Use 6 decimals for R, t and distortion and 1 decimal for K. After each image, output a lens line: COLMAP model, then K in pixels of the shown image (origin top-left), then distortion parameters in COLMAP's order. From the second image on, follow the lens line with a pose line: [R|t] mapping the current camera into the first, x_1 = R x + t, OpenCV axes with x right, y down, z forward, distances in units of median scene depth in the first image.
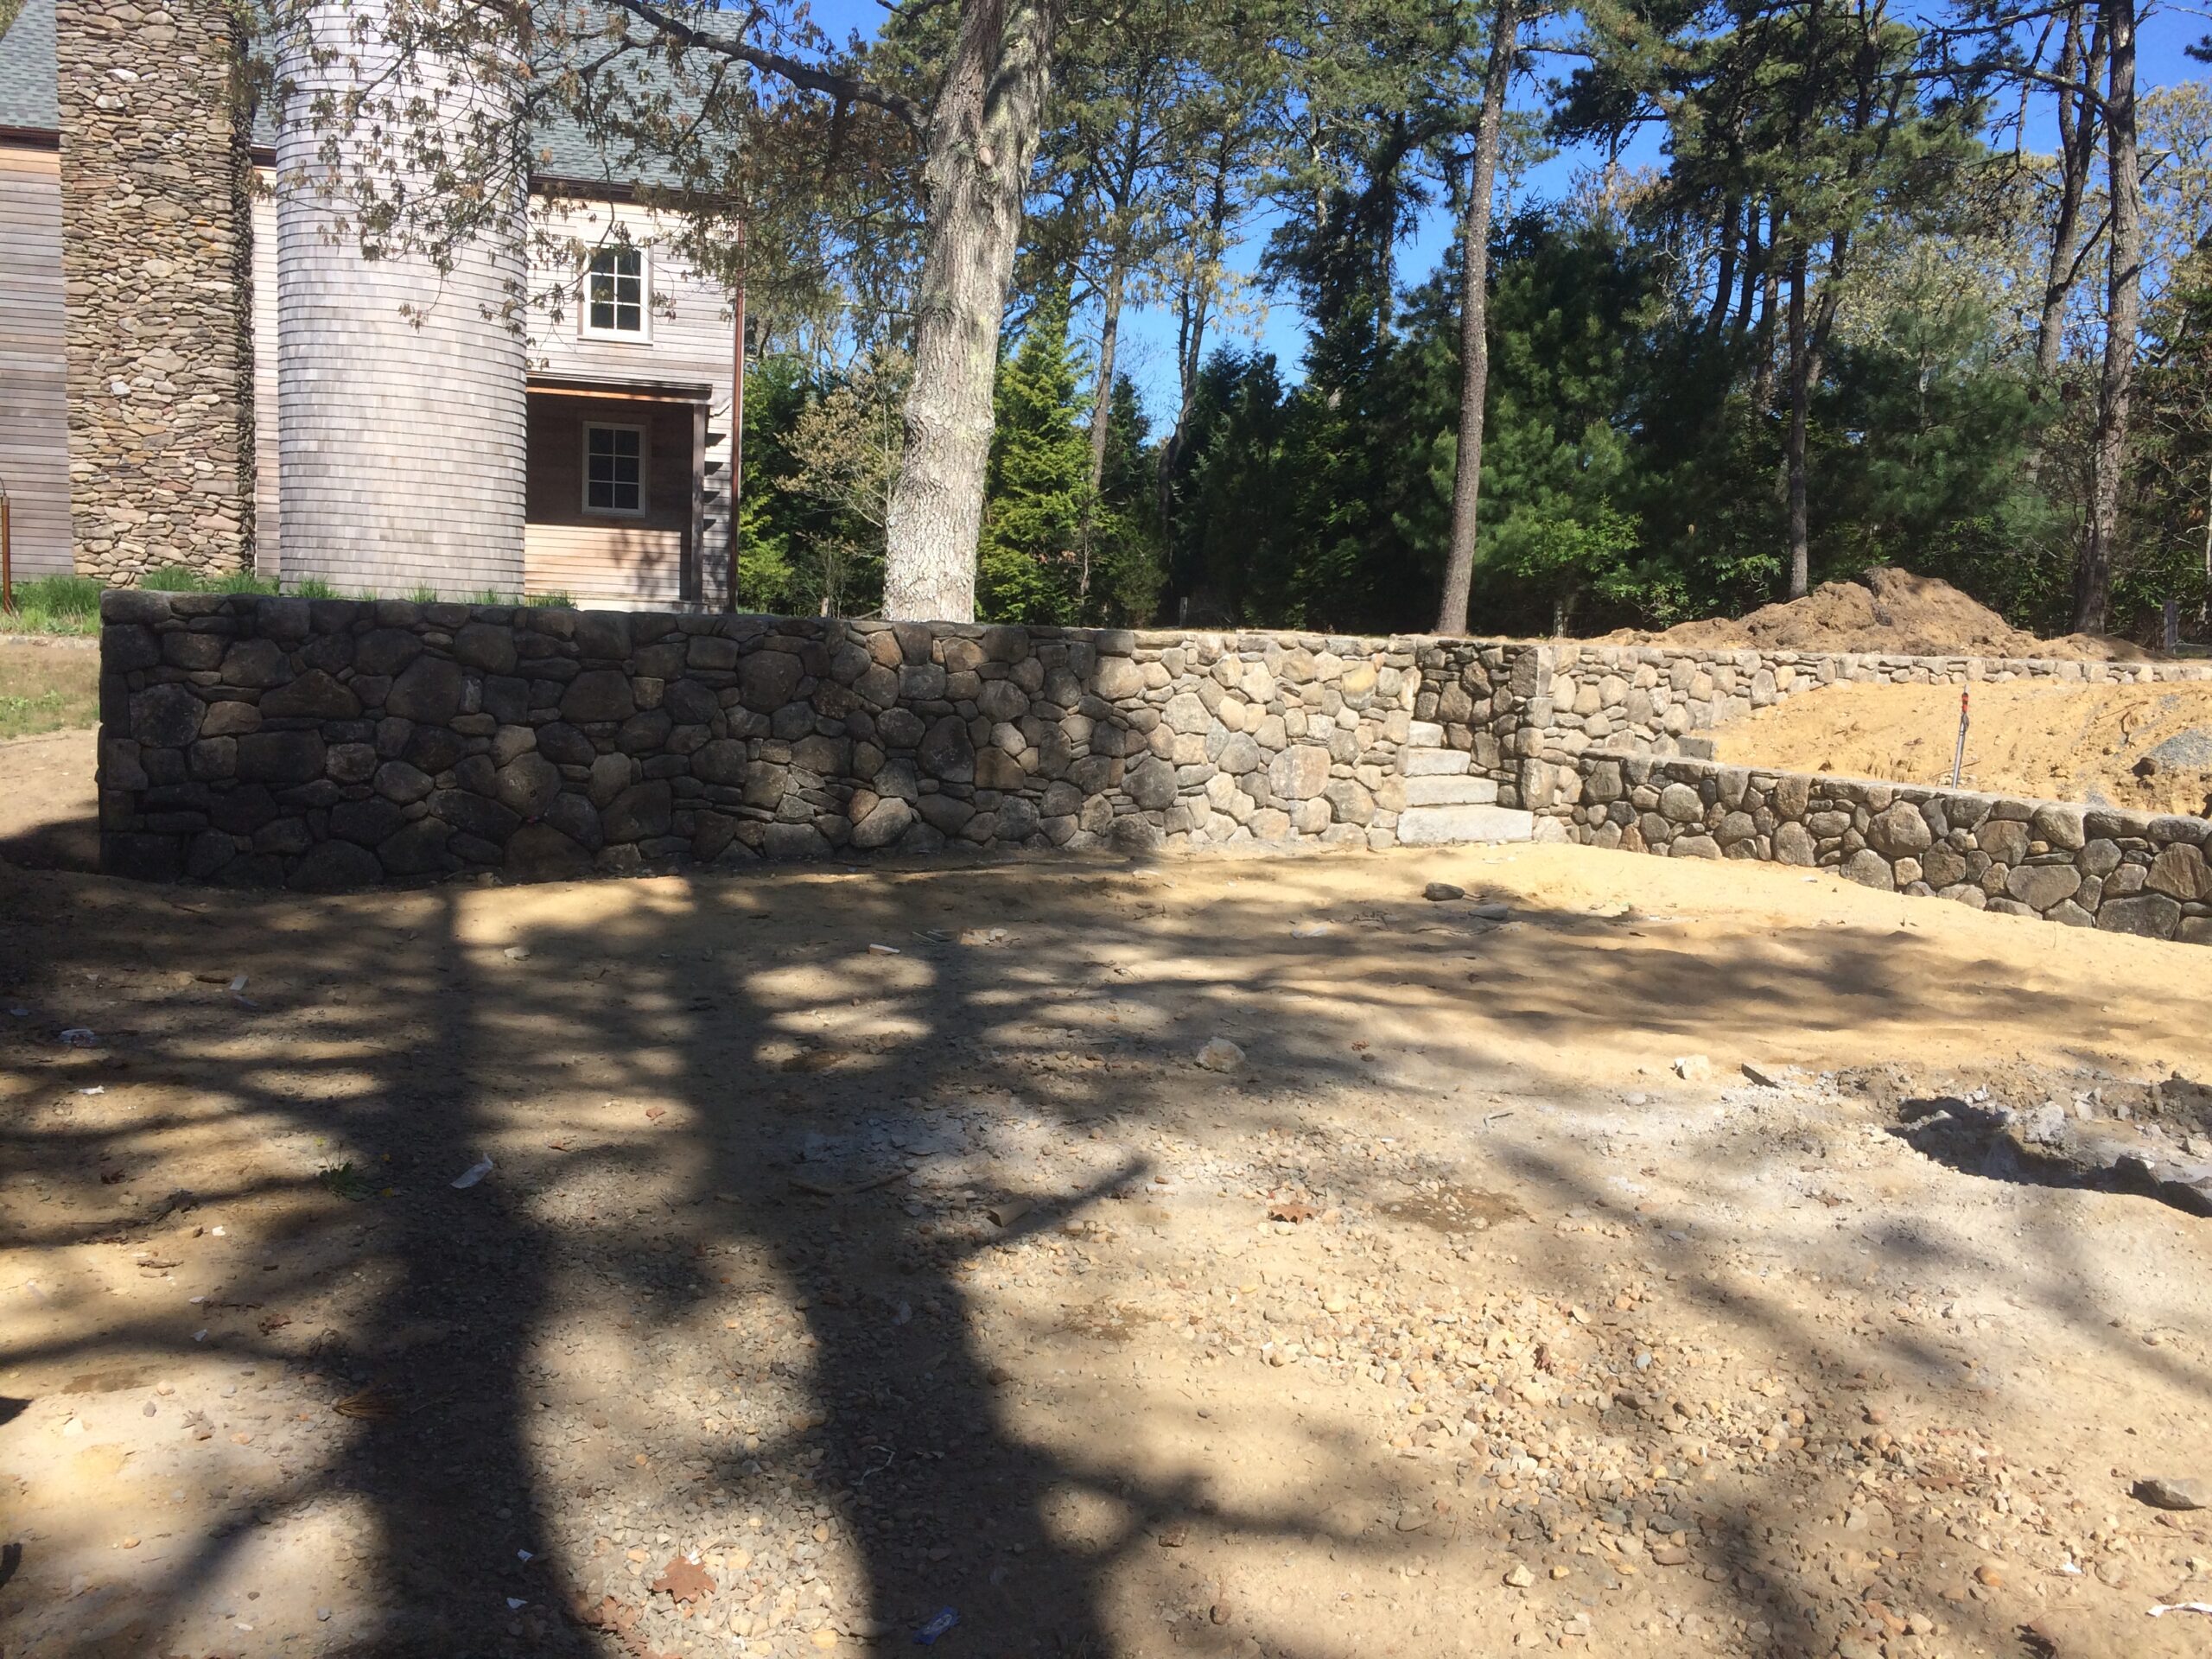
lens RADIAL K [[1877.5, 0, 1113.2], [0, 1877.5, 841.6], [0, 0, 1]] dist [0.085630, -0.106621]
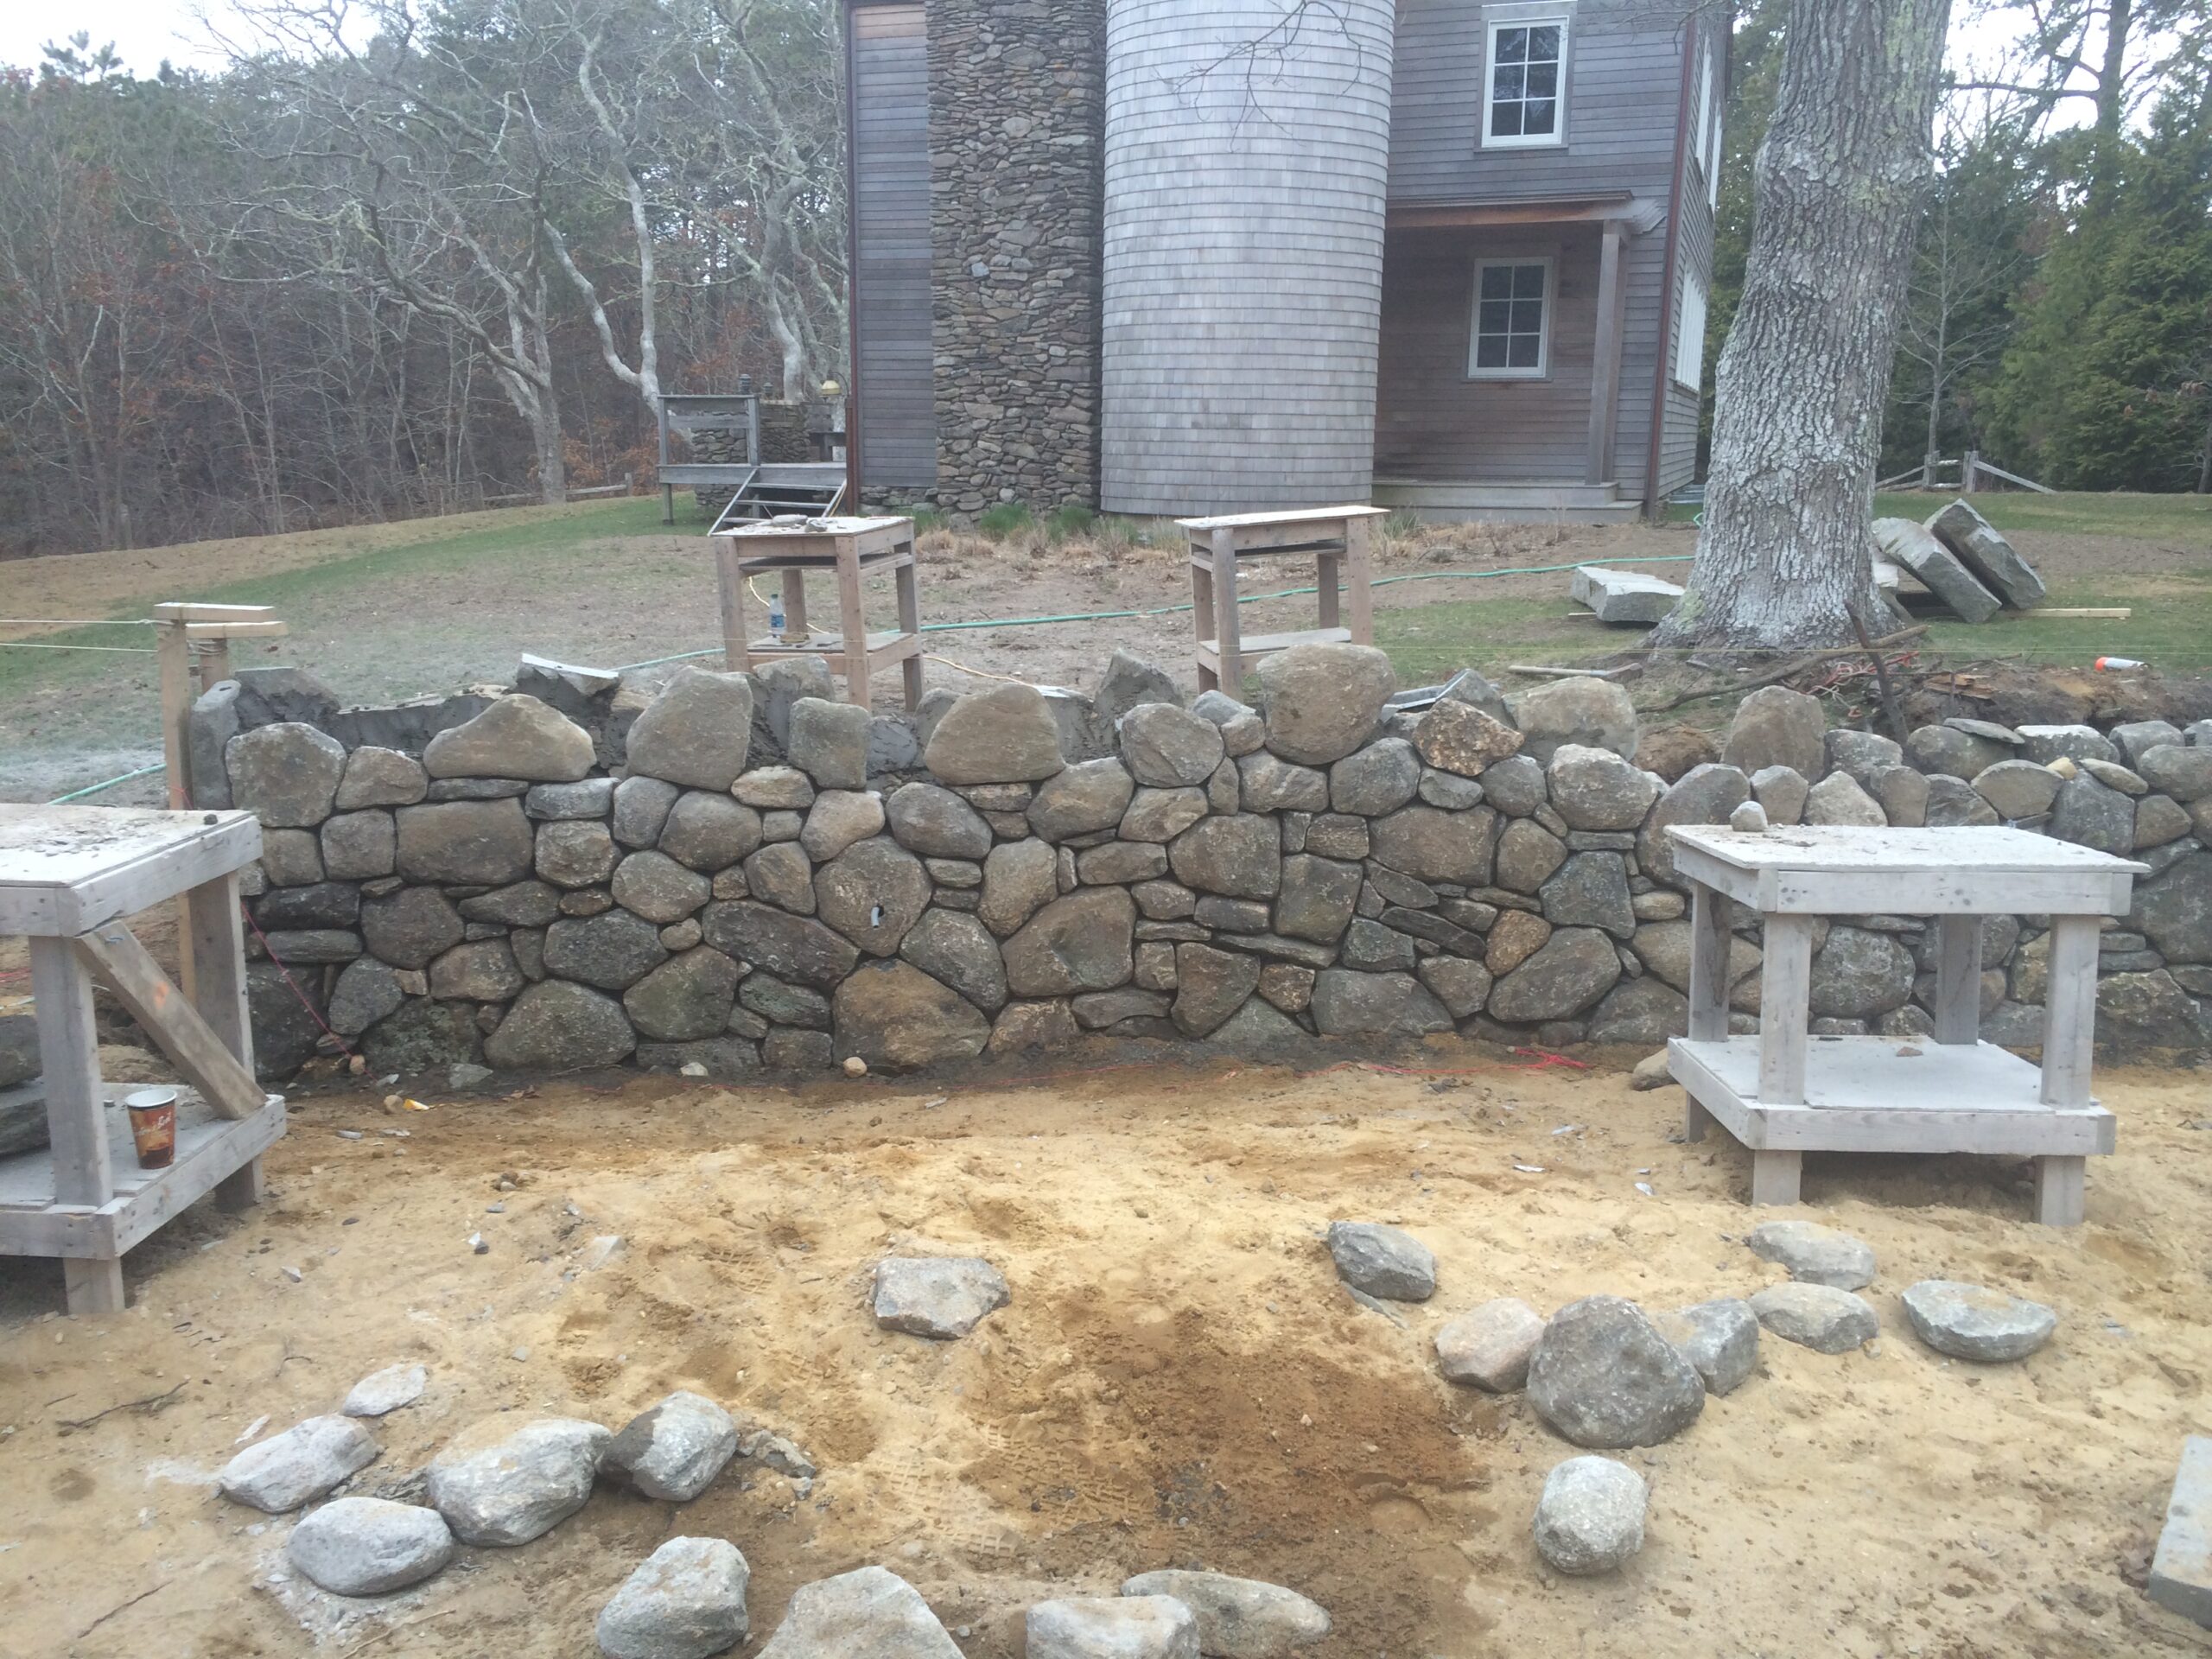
lens RADIAL K [[1877.5, 0, 1100.3], [0, 1877.5, 835.0], [0, 0, 1]] dist [0.085630, -0.106621]
pose [[0.851431, 0.070941, -0.519646, 0.018346], [-0.034242, 0.996215, 0.079895, -0.042665], [0.523347, -0.050232, 0.850638, 0.249279]]
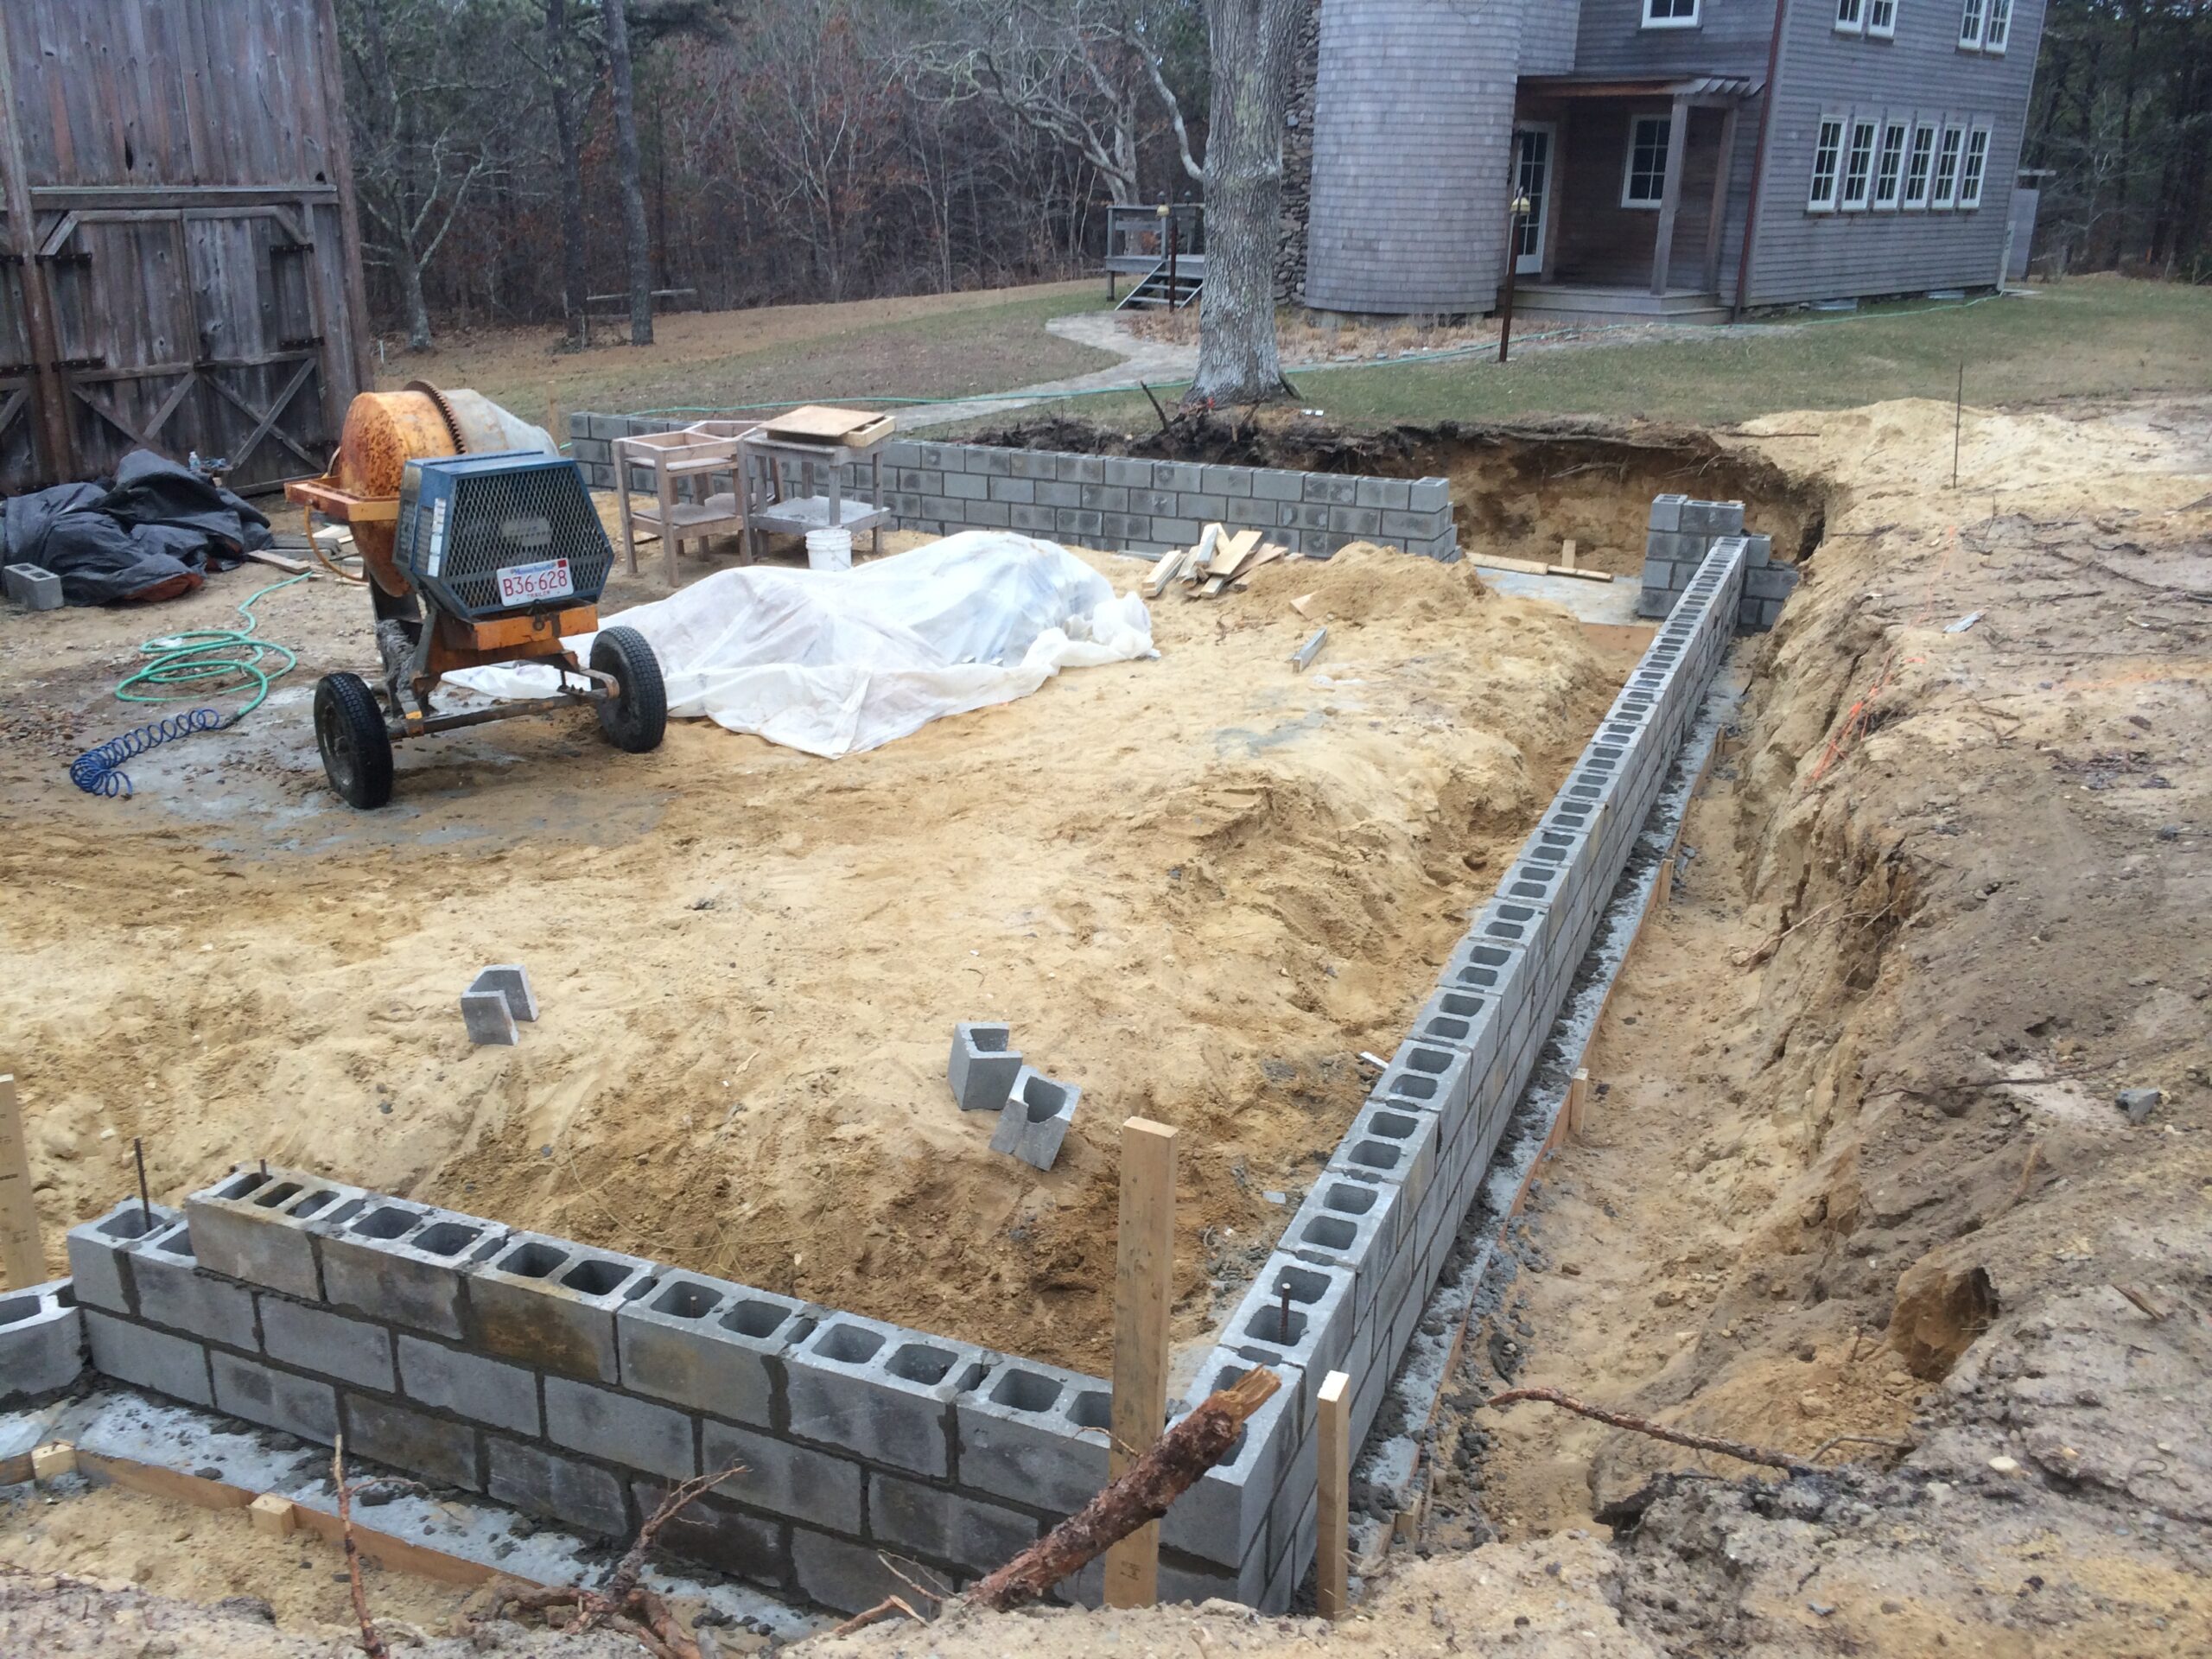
lens RADIAL K [[1877.5, 0, 1076.9], [0, 1877.5, 867.5], [0, 0, 1]] dist [0.085630, -0.106621]
pose [[0.549436, 0.254341, -0.795884, 0.545468], [-0.094687, 0.965360, 0.243133, -0.050394], [0.830153, -0.058226, 0.554487, 0.146489]]
